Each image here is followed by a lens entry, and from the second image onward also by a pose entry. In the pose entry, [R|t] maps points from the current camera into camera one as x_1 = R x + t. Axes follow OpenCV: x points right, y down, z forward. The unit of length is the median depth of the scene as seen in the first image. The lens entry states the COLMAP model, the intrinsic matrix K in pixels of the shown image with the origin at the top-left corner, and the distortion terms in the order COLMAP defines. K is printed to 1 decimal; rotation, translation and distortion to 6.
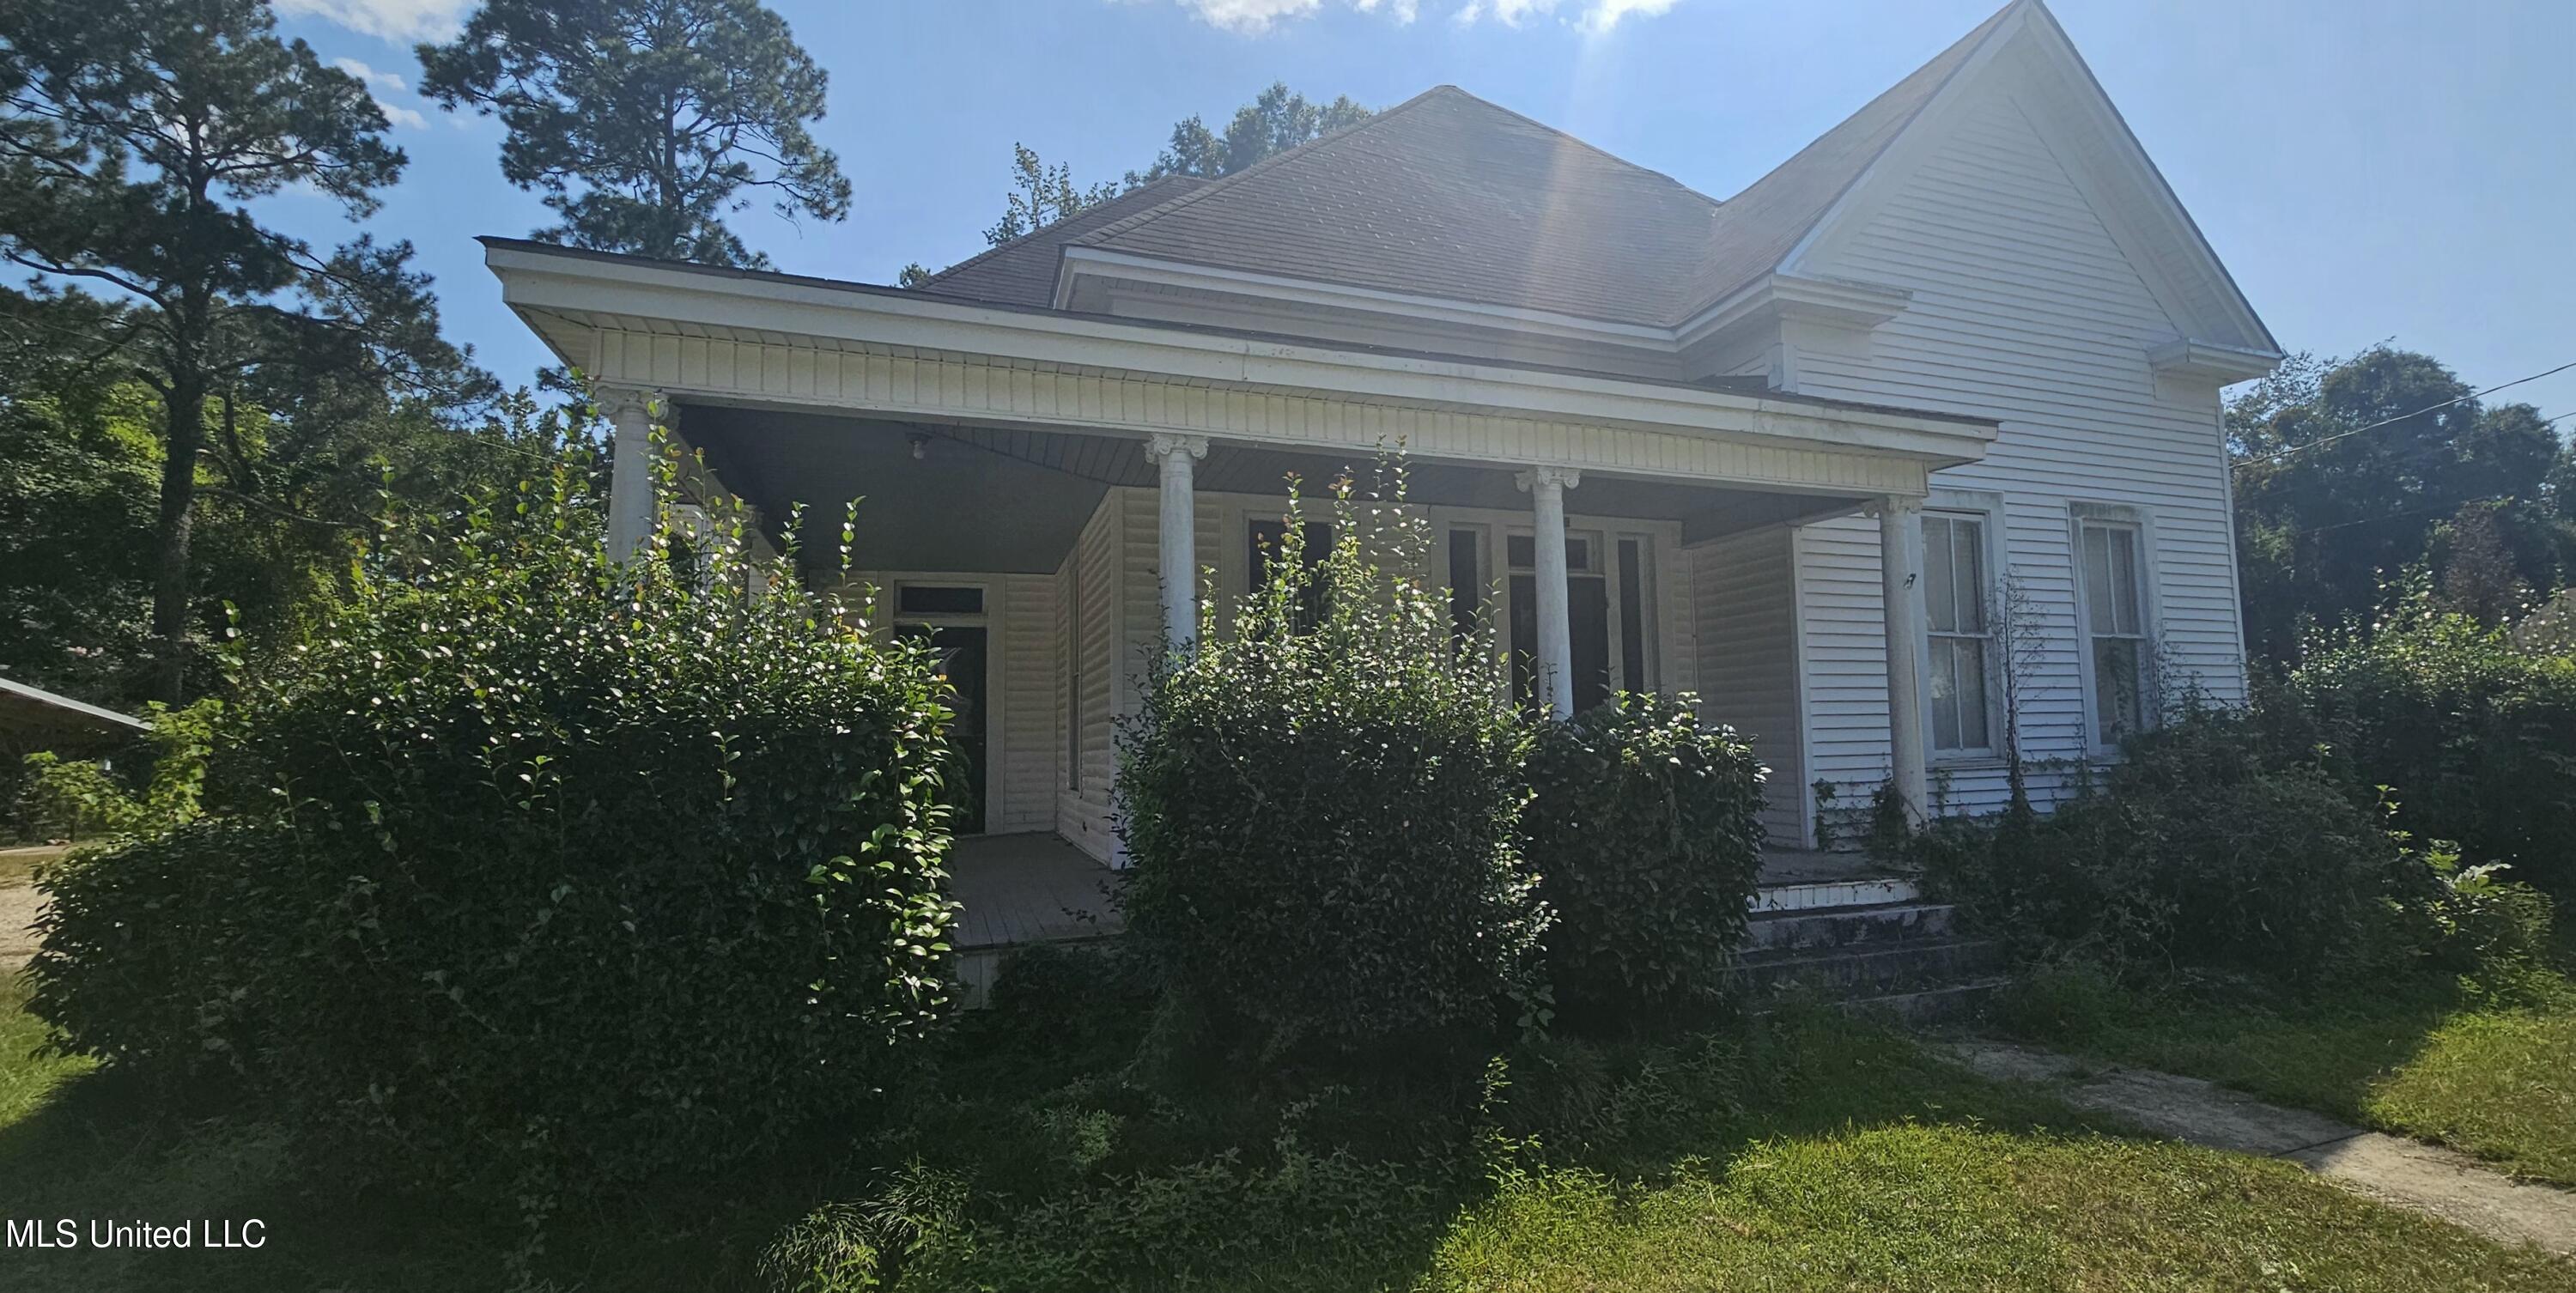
lens RADIAL K [[1141.2, 0, 1406.0], [0, 1141.2, 639.9], [0, 0, 1]] dist [-0.001484, 0.000175]
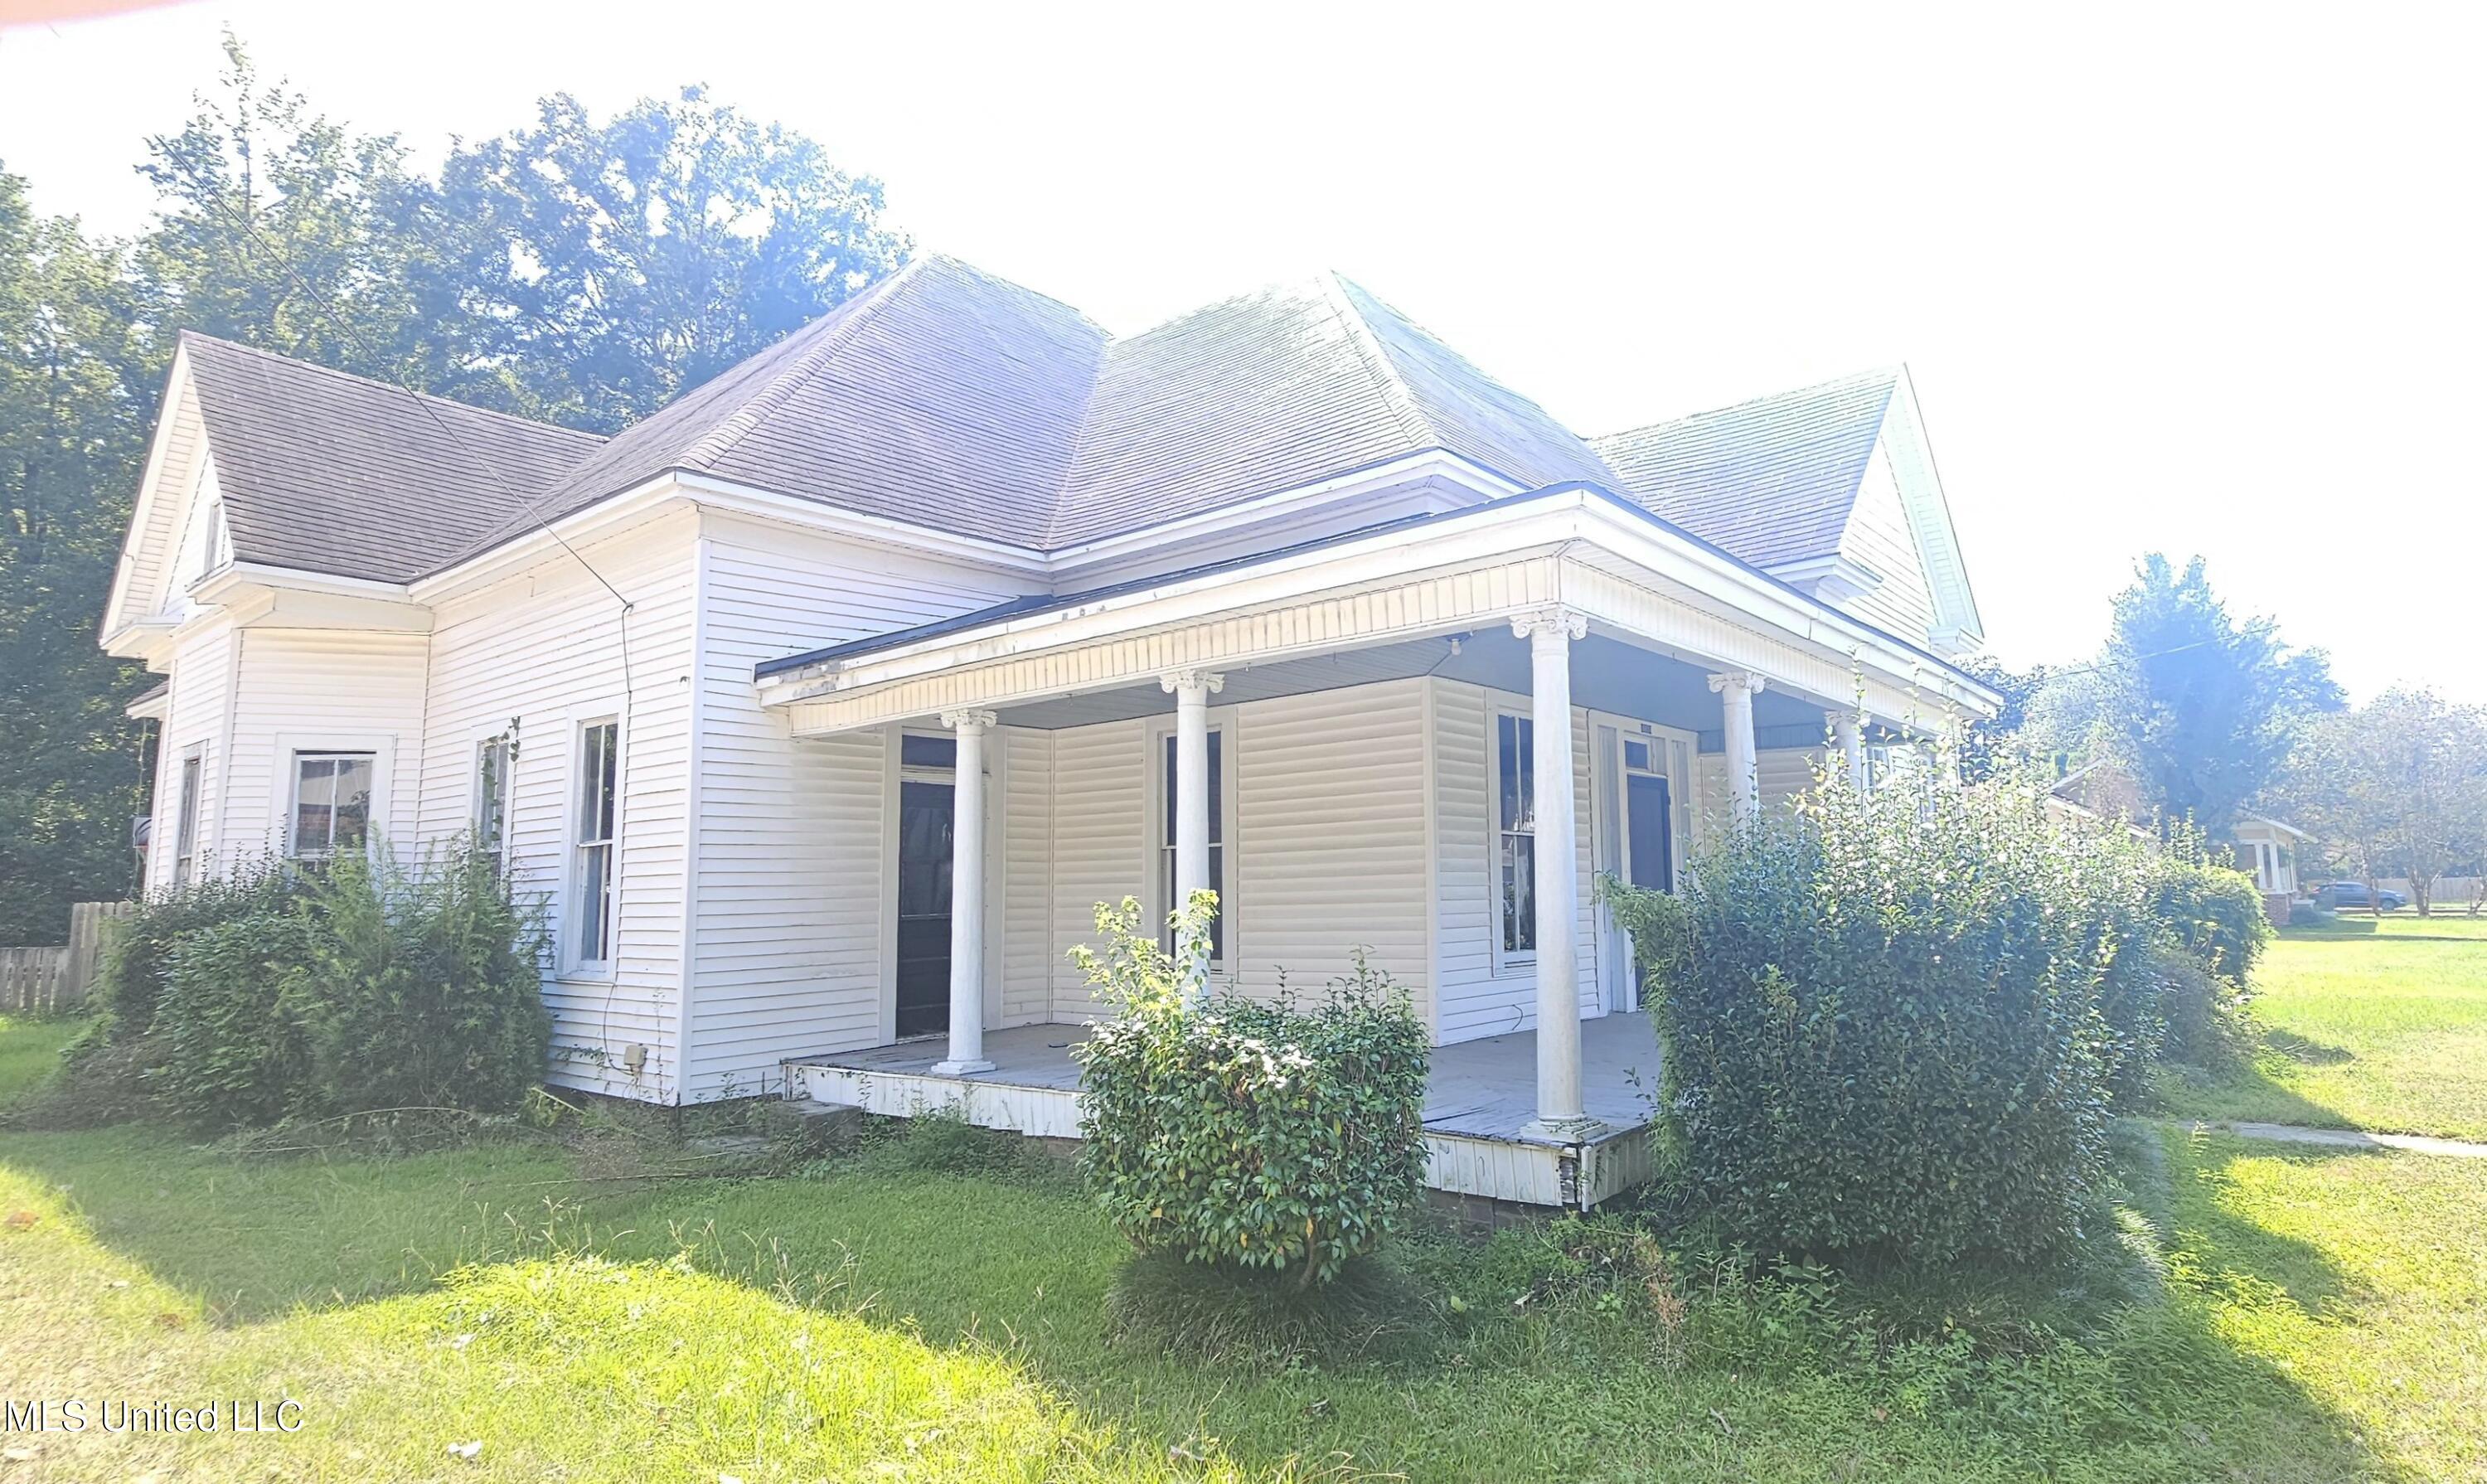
lens RADIAL K [[1325.7, 0, 1364.8], [0, 1325.7, 732.5], [0, 0, 1]] dist [-0.008779, 0.001295]
pose [[0.859346, 0.069569, 0.506641, -0.831633], [-0.046355, 0.997222, -0.058307, -0.008855], [-0.509290, 0.026621, 0.860183, -0.008428]]
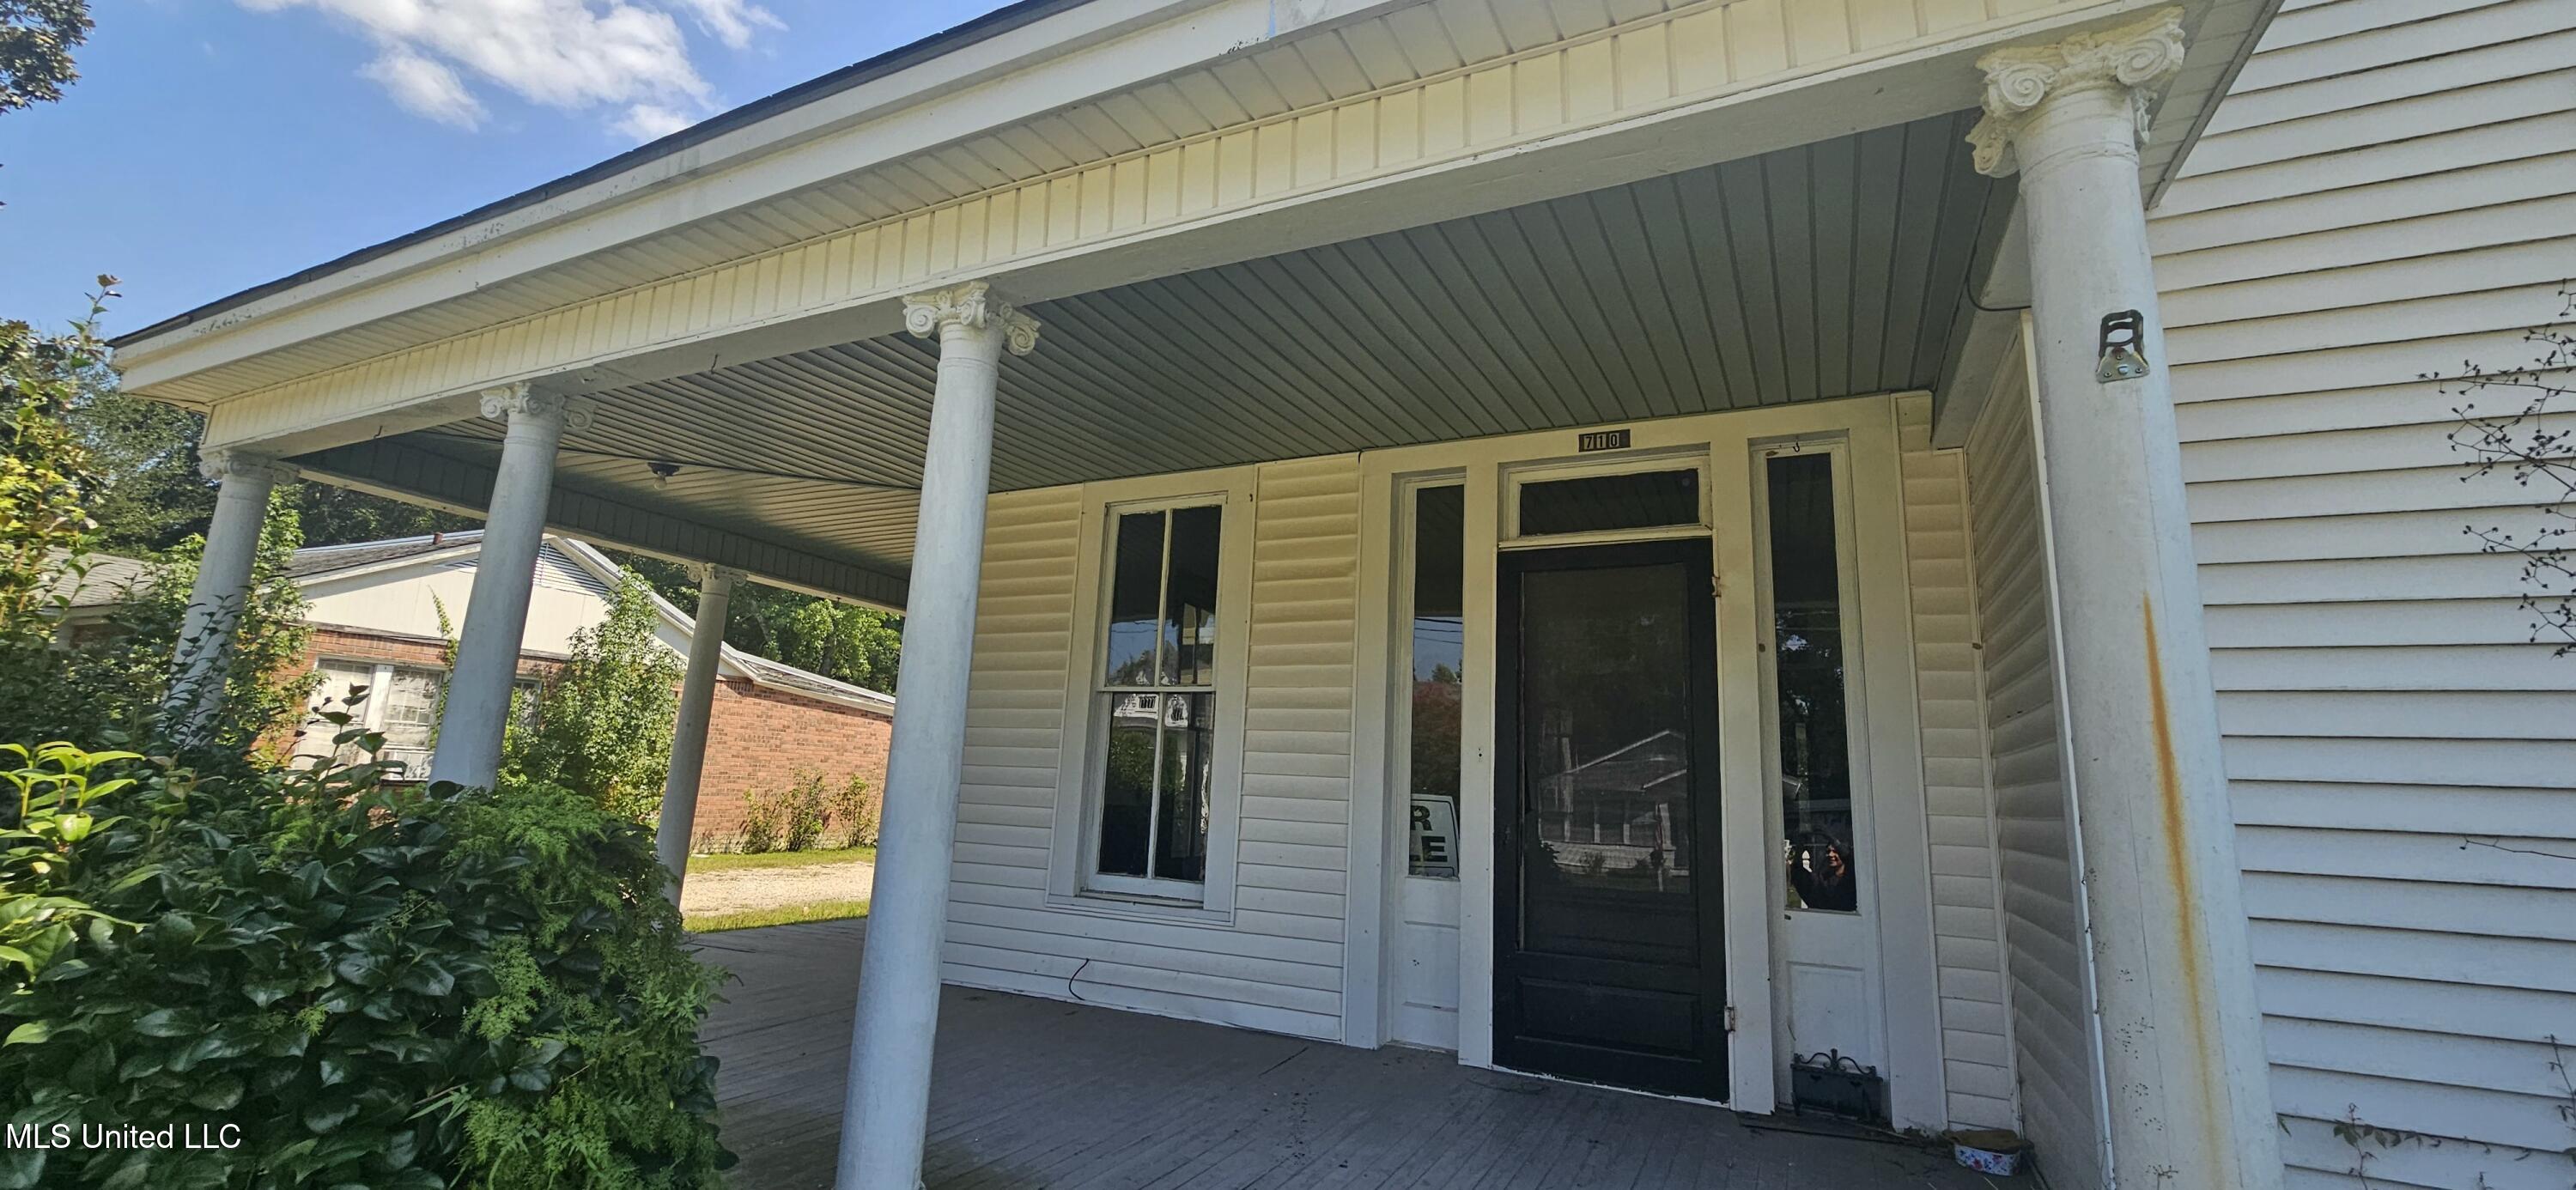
lens RADIAL K [[1052.5, 0, 1295.9], [0, 1052.5, 587.4], [0, 0, 1]] dist [-0.000297, -0.000362]
pose [[0.667600, -0.096300, -0.738266, 0.410089], [0.007256, 0.992394, -0.122886, 0.022653], [0.744485, 0.076682, 0.663221, 0.608059]]
